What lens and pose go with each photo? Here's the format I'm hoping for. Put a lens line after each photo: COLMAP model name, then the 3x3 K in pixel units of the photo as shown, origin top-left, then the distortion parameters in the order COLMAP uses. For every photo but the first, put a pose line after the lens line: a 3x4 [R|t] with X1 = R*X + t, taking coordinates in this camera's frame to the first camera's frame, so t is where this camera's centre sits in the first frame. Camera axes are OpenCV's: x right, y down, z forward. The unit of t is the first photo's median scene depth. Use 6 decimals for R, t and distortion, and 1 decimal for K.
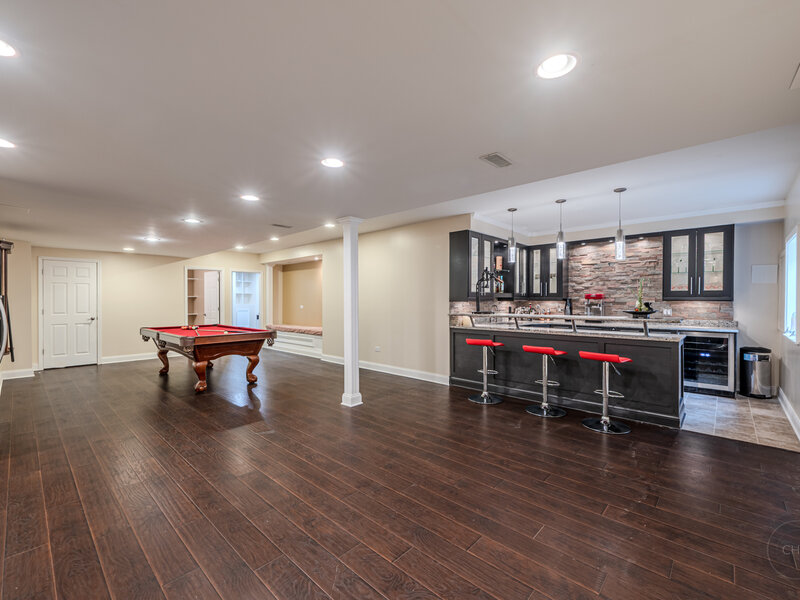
lens RADIAL K [[354.4, 0, 402.4], [0, 354.4, 302.6], [0, 0, 1]] dist [-0.000365, -0.000069]
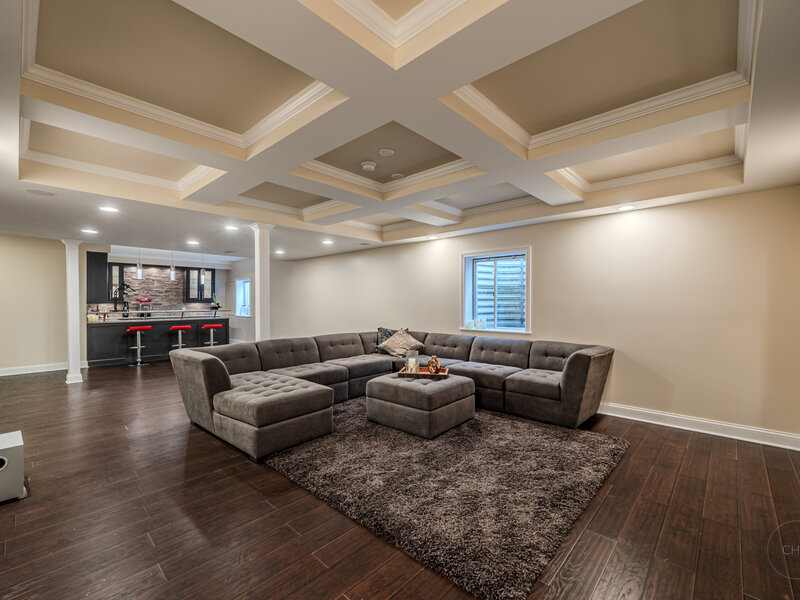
lens RADIAL K [[354.4, 0, 402.4], [0, 354.4, 302.6], [0, 0, 1]] dist [-0.000365, -0.000069]
pose [[-0.000548, 0.000512, 1.000000, -1.224799], [0.010089, 0.999949, -0.000507, 0.006527], [-0.999949, 0.010088, -0.000553, -0.178687]]
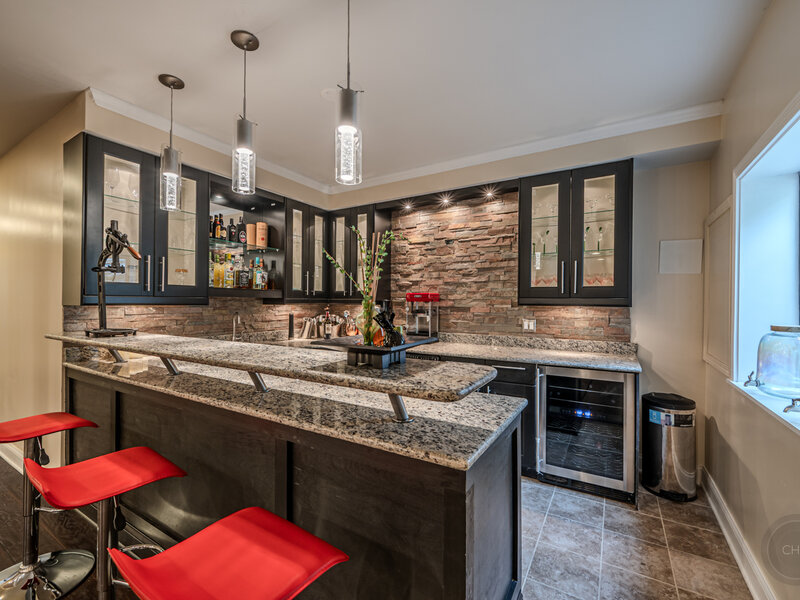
lens RADIAL K [[354.4, 0, 402.4], [0, 354.4, 302.6], [0, 0, 1]] dist [-0.000365, -0.000069]
pose [[0.980262, 0.006065, 0.197609, 0.465850], [-0.004369, 0.999950, -0.009017, -0.003695], [-0.197654, 0.007976, 0.980239, 0.516432]]
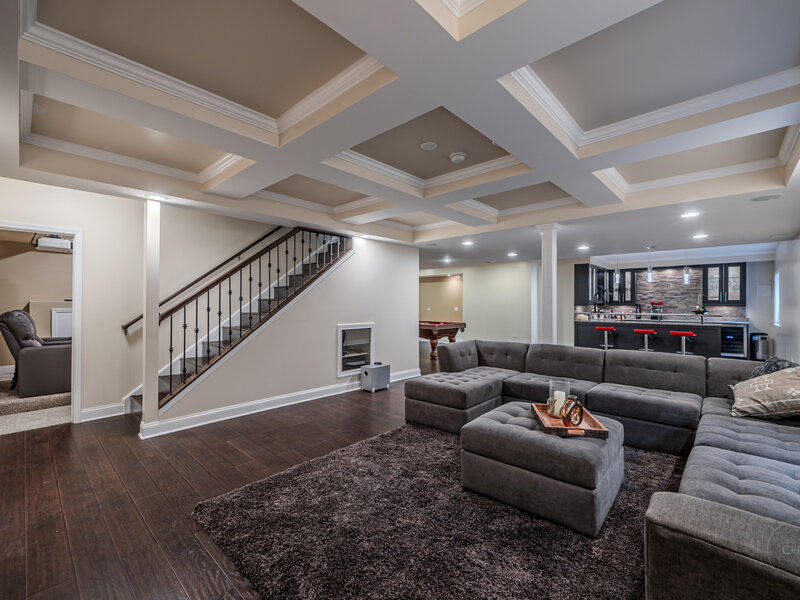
lens RADIAL K [[354.4, 0, 402.4], [0, 354.4, 302.6], [0, 0, 1]] dist [-0.000365, -0.000069]
pose [[0.999977, 0.005170, -0.004325, -0.690197], [-0.005225, 0.999904, -0.012837, 0.008450], [0.004259, 0.012859, 0.999908, -0.690878]]
